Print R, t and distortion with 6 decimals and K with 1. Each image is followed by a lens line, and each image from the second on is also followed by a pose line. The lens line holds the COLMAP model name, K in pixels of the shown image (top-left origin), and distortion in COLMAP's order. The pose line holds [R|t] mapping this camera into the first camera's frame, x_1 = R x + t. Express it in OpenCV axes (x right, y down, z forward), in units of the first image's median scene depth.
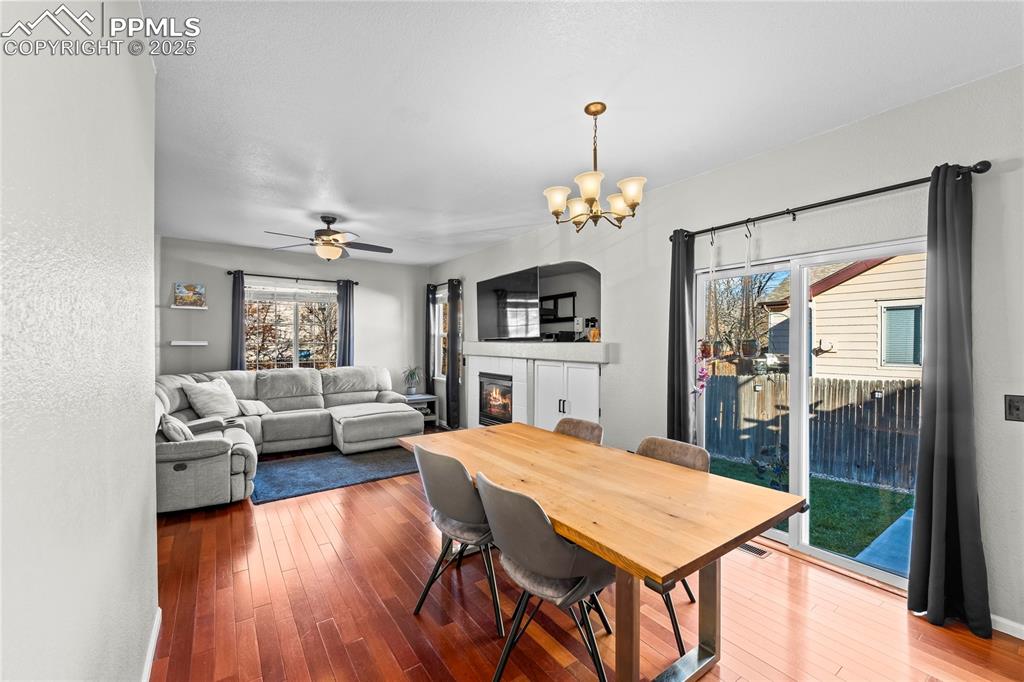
lens RADIAL K [[408.2, 0, 510.2], [0, 408.2, 345.3], [0, 0, 1]] dist [-0.000012, 0.000111]
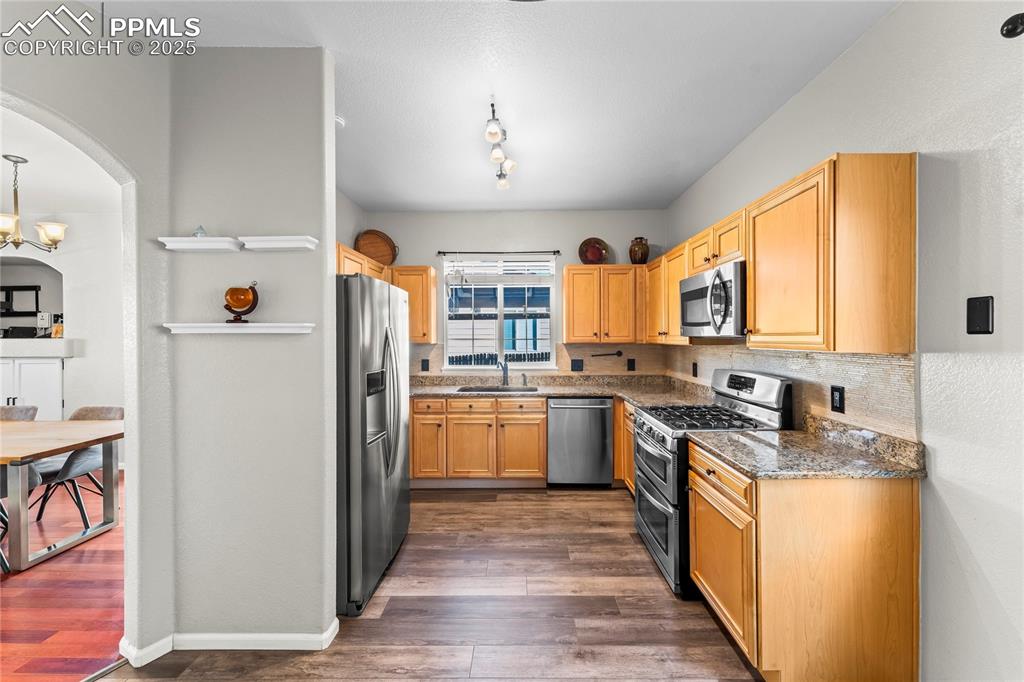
lens RADIAL K [[408.2, 0, 519.6], [0, 408.2, 336.9], [0, 0, 1]] dist [-0.000012, 0.000111]
pose [[0.584277, -0.007777, 0.811517, 0.037944], [0.011418, 0.999934, 0.001362, 0.001181], [-0.811474, 0.008470, 0.584327, -0.457963]]
